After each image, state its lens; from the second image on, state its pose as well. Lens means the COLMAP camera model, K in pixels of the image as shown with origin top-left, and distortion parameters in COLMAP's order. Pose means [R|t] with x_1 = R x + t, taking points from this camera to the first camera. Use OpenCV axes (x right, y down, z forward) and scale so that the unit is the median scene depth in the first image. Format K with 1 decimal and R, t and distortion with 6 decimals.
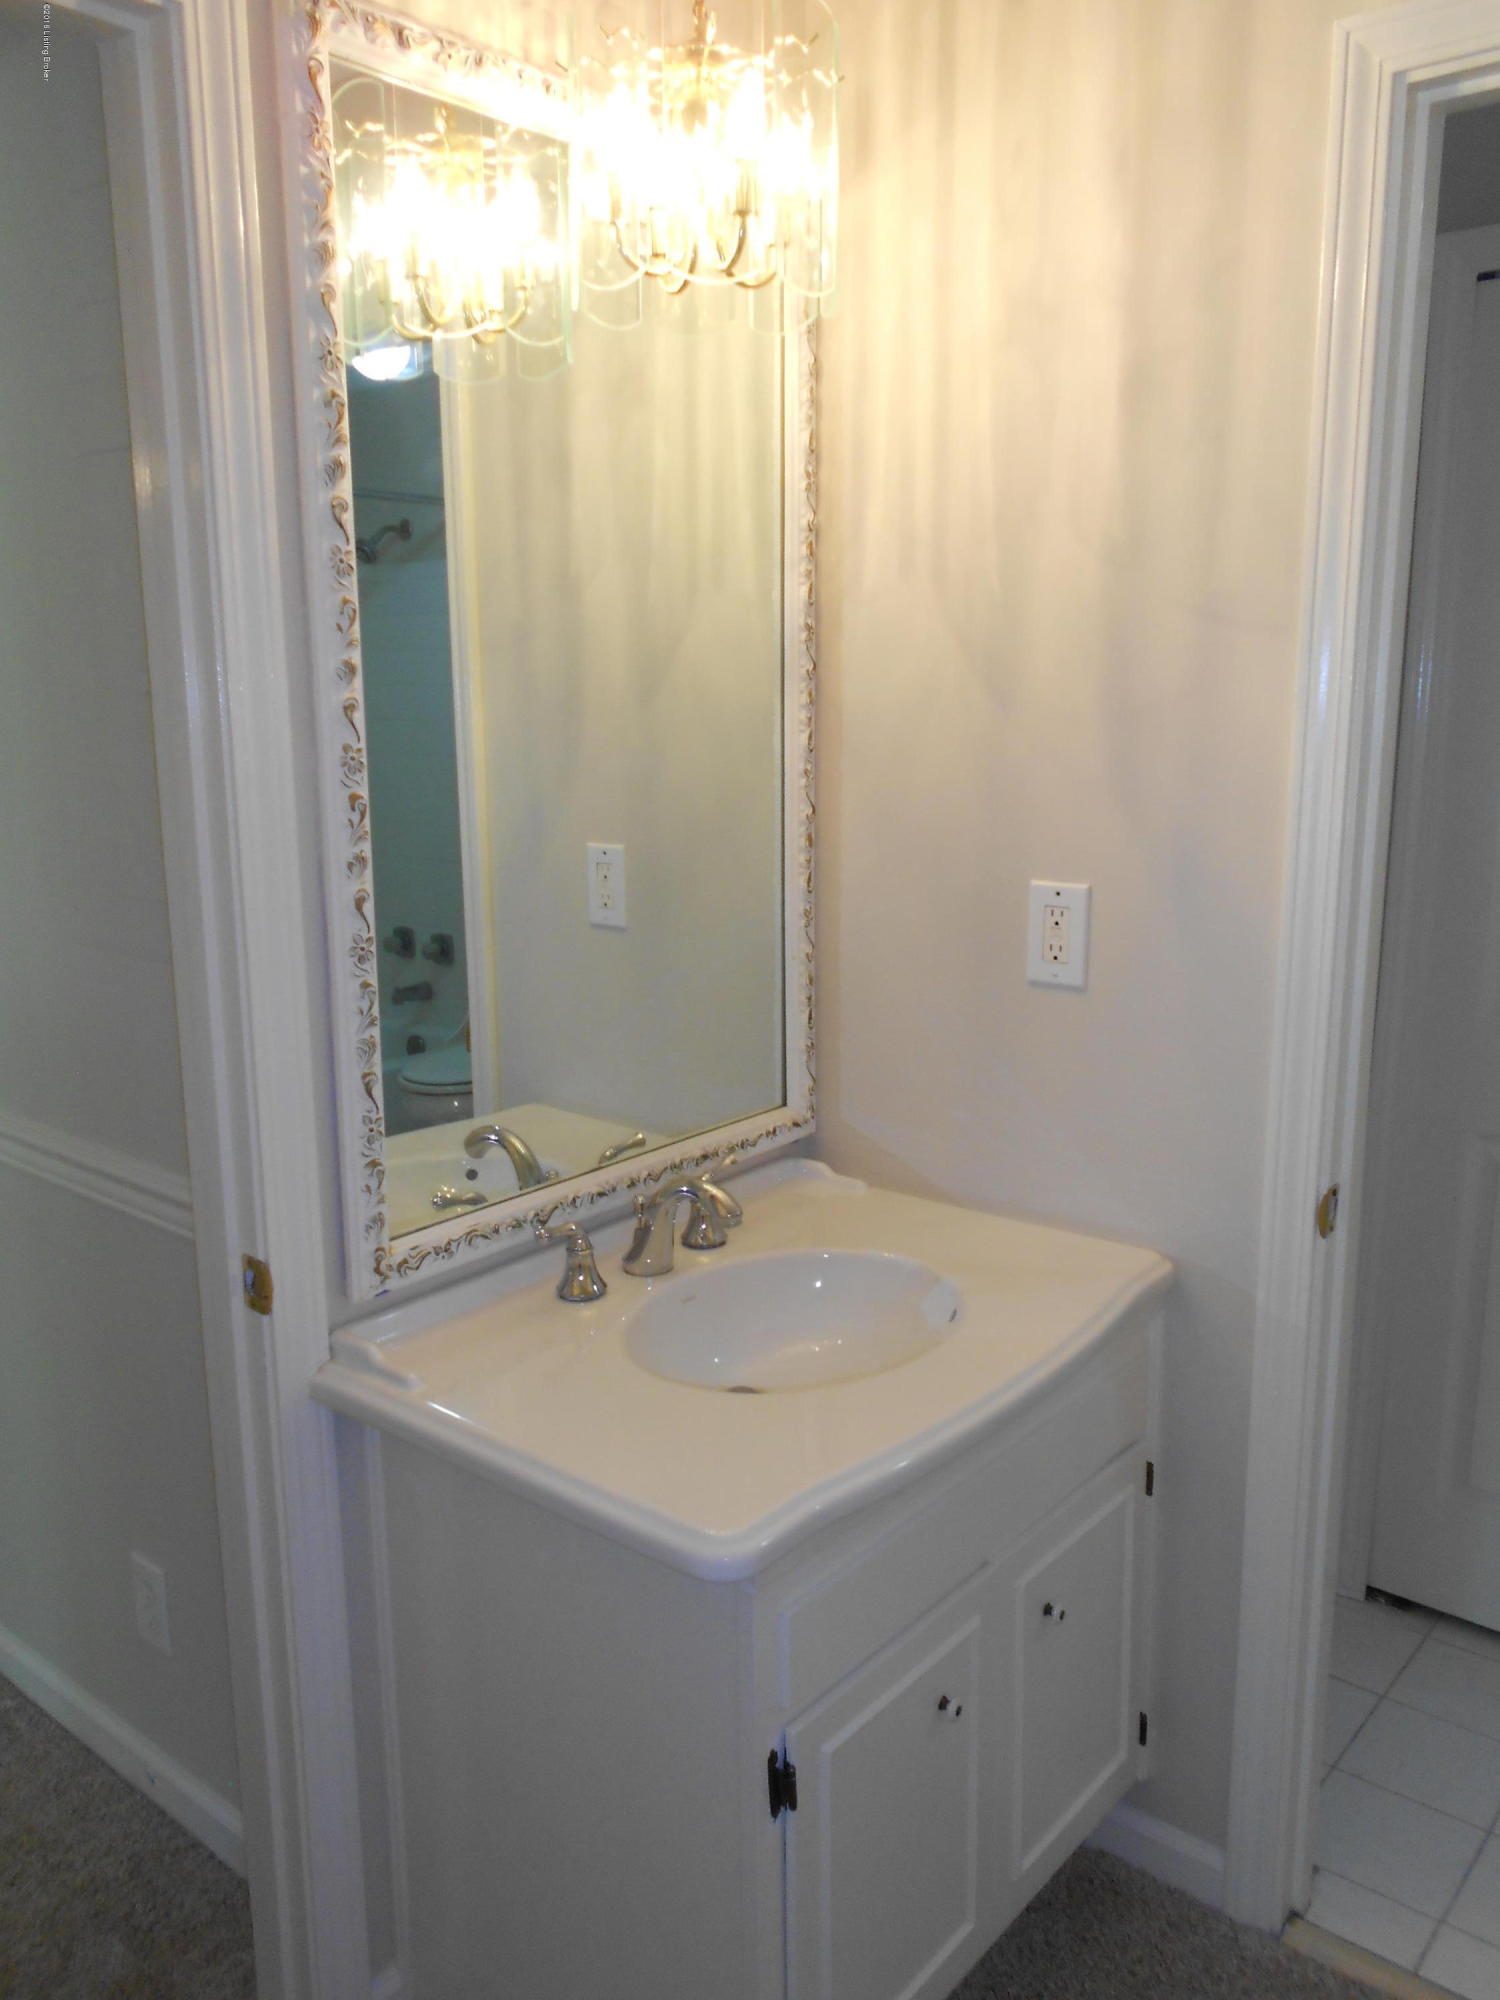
lens RADIAL K [[1501.3, 0, 756.8], [0, 1501.3, 994.5], [0, 0, 1]] dist [0.006818, 0.005921]
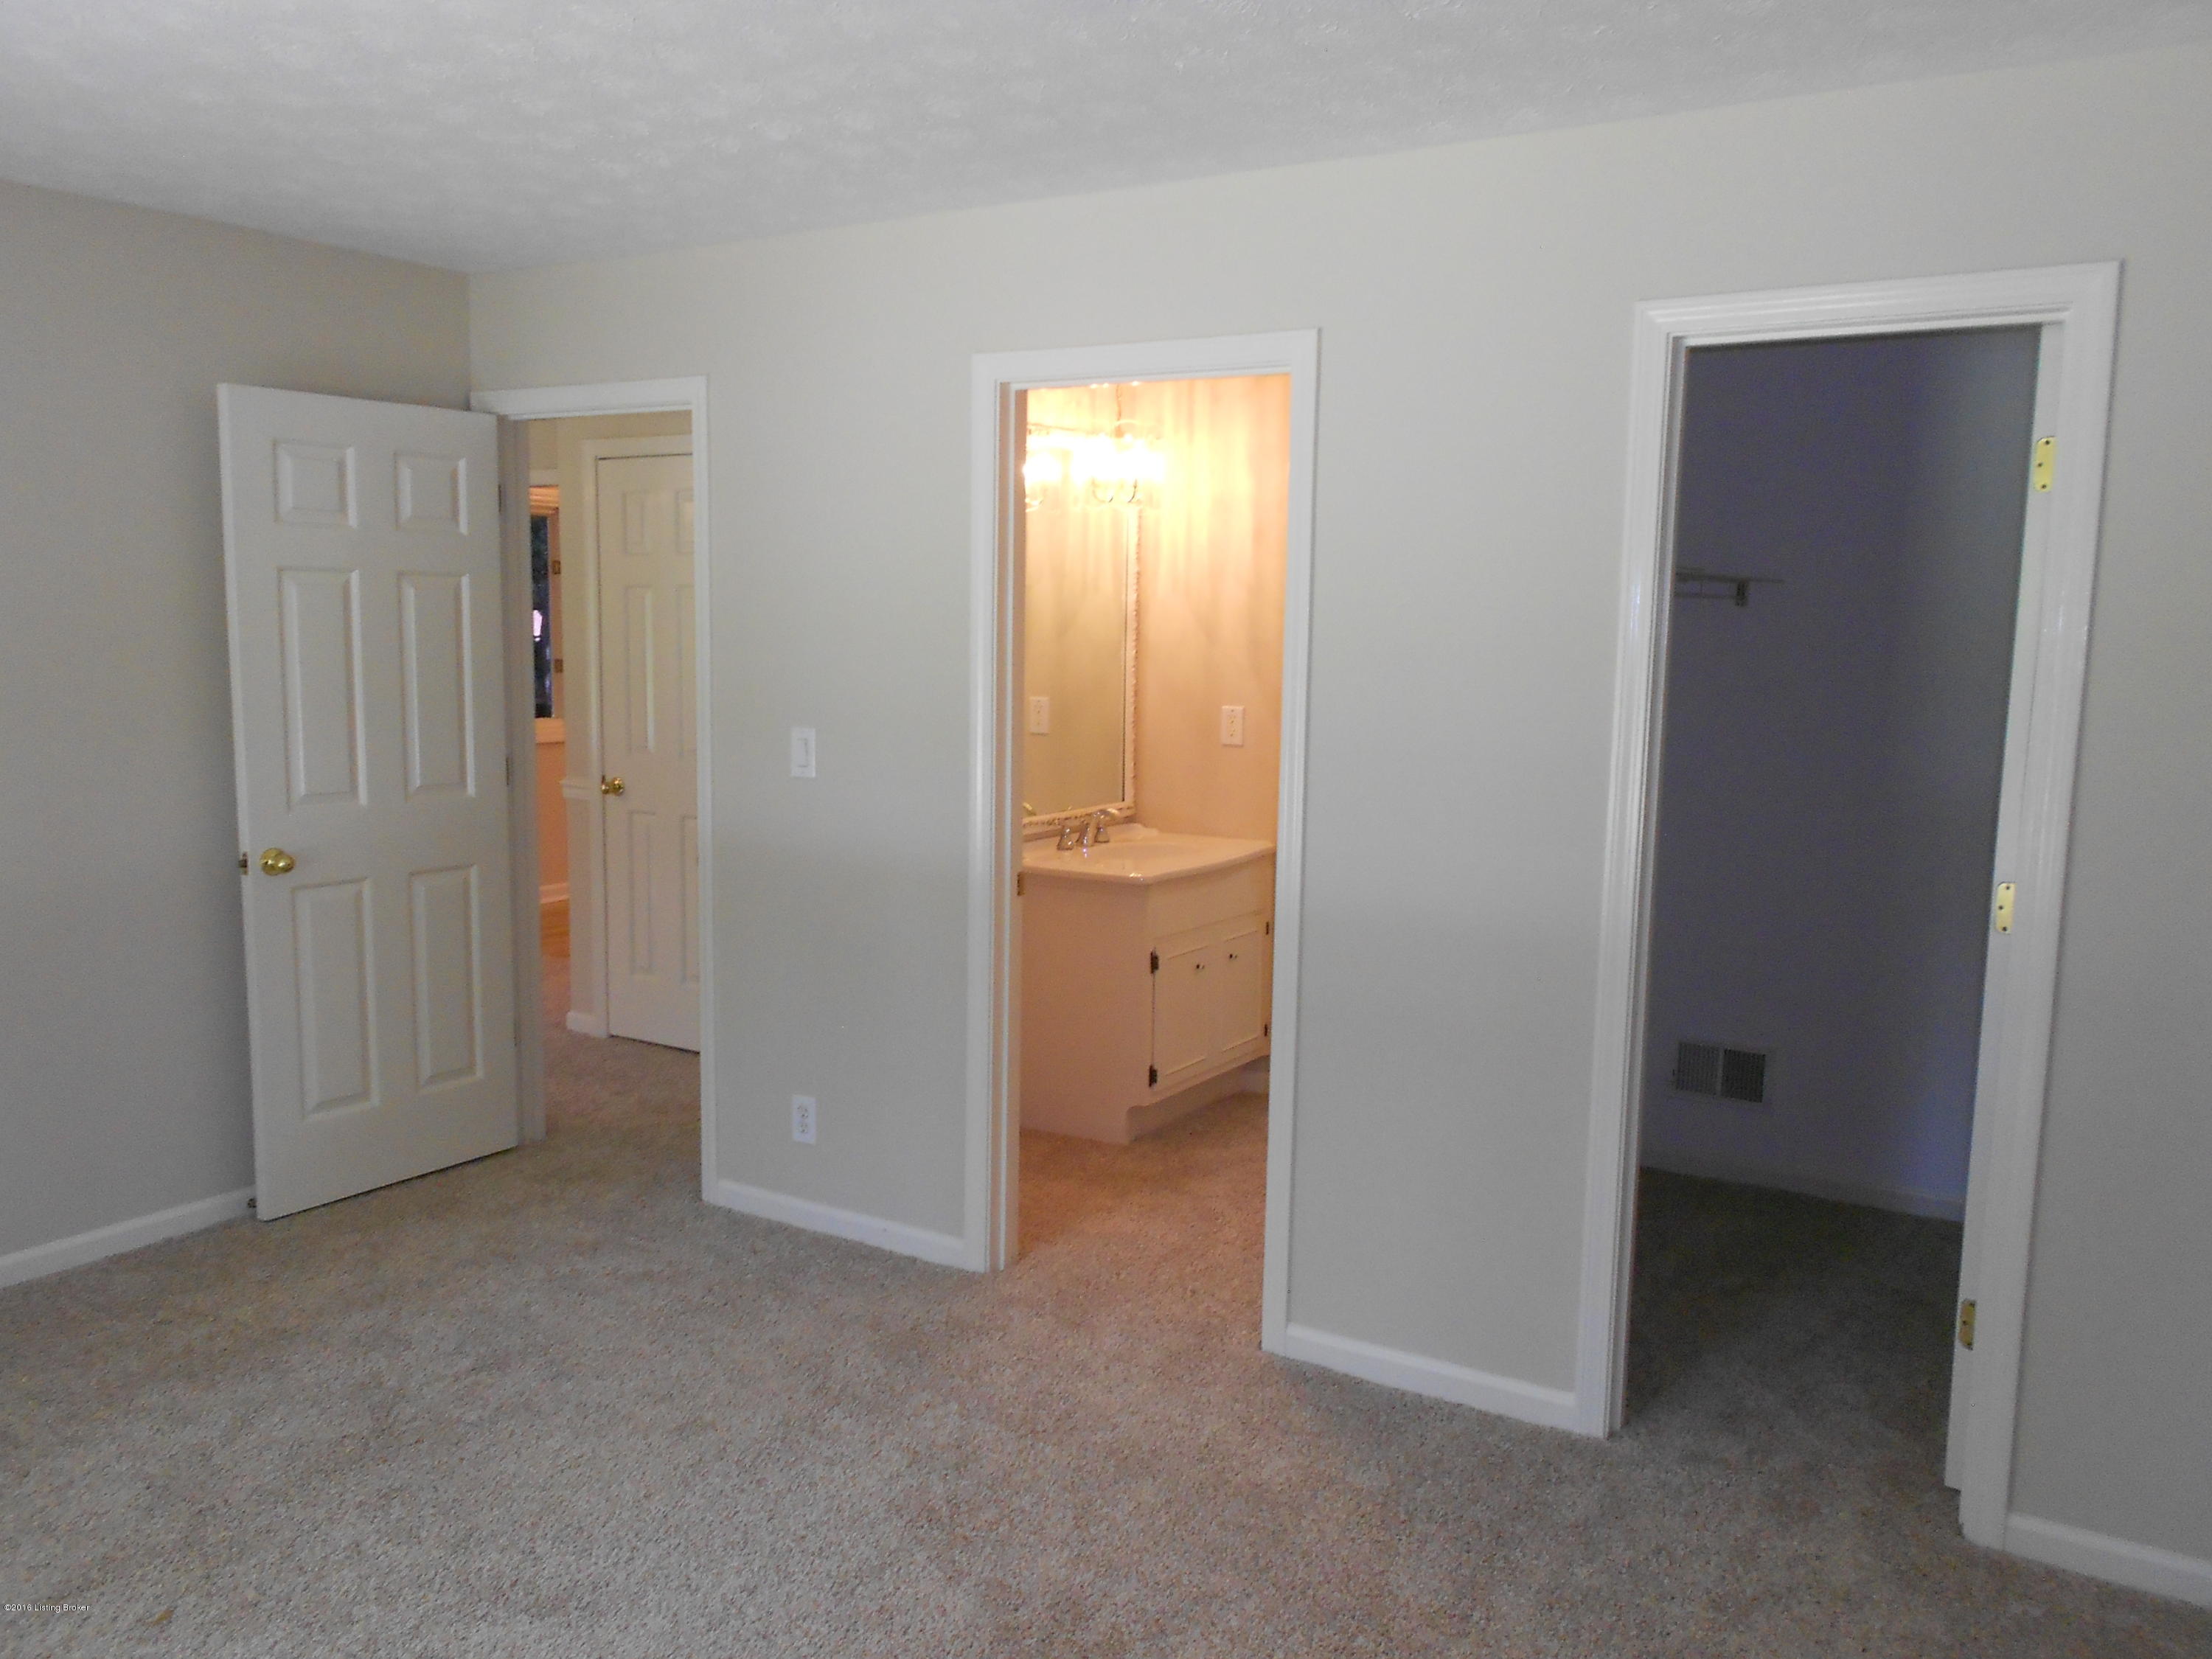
lens RADIAL K [[1660.4, 0, 1102.0], [0, 1660.4, 831.8], [0, 0, 1]] dist [0.006818, 0.005921]
pose [[0.991834, 0.005517, 0.127416, -0.385805], [0.003068, 0.997743, -0.067082, 0.326751], [-0.127499, 0.066925, 0.989578, -1.793210]]
